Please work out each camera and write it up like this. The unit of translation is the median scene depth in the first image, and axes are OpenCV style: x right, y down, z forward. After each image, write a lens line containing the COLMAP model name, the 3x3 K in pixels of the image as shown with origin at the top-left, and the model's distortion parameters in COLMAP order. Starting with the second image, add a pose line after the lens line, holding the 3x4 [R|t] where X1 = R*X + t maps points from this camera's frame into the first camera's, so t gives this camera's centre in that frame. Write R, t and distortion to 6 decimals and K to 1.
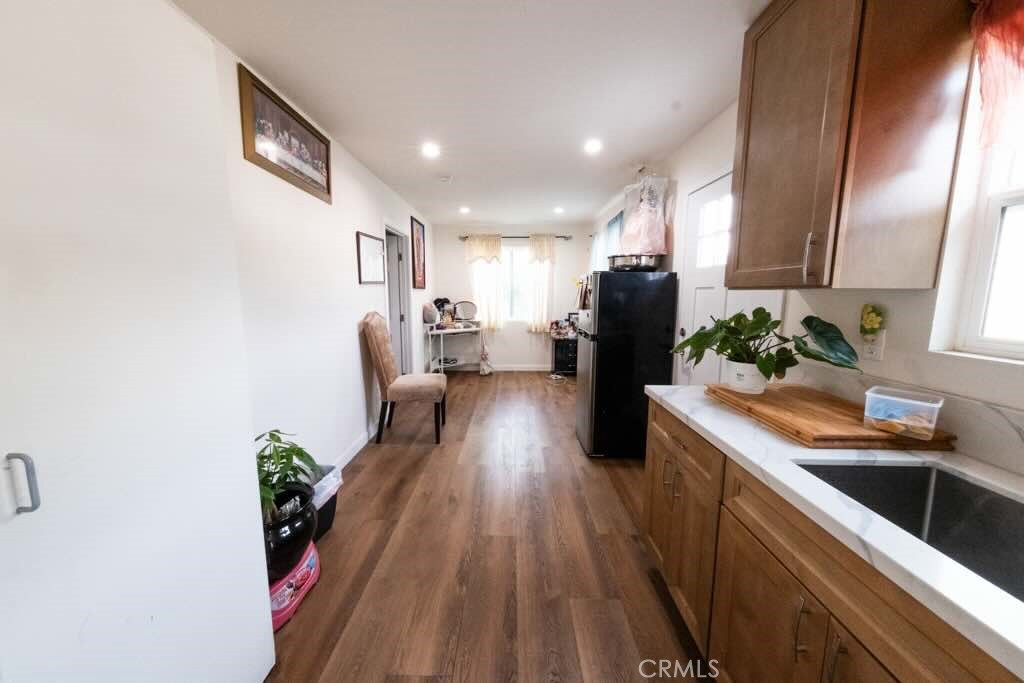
lens RADIAL K [[367.4, 0, 512.0], [0, 367.4, 341.5], [0, 0, 1]] dist [0.001724, -0.000109]
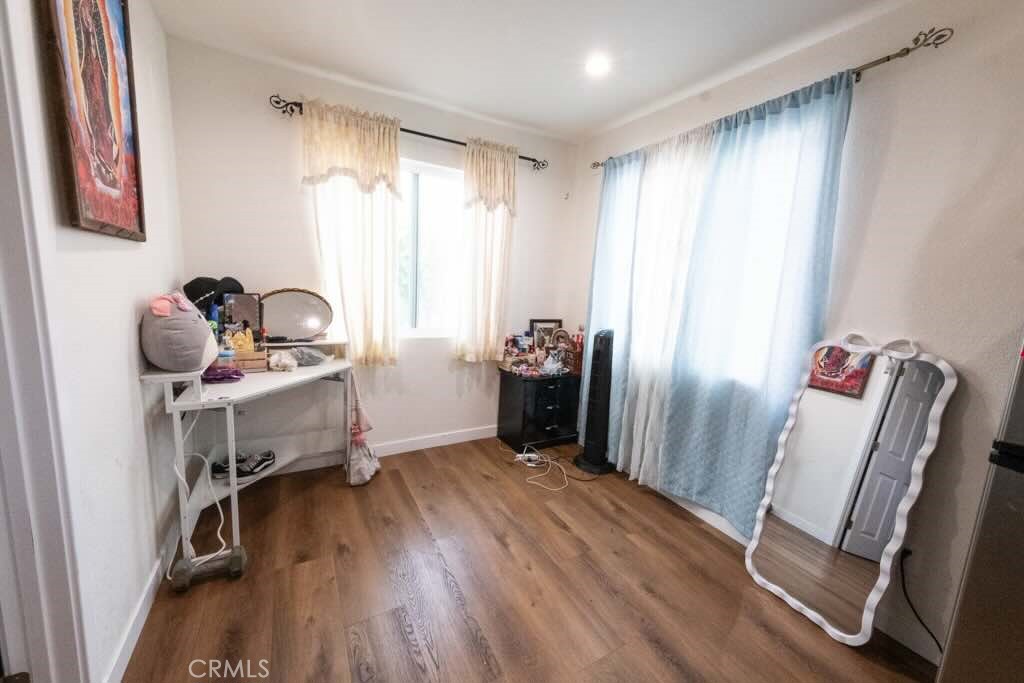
lens RADIAL K [[391.0, 0, 522.8], [0, 391.0, 342.1], [0, 0, 1]] dist [-0.001233, -0.000351]
pose [[0.863741, -0.030401, 0.503019, -0.142755], [0.012553, 0.999167, 0.038831, -0.076720], [-0.503780, -0.027225, 0.863403, 0.613228]]
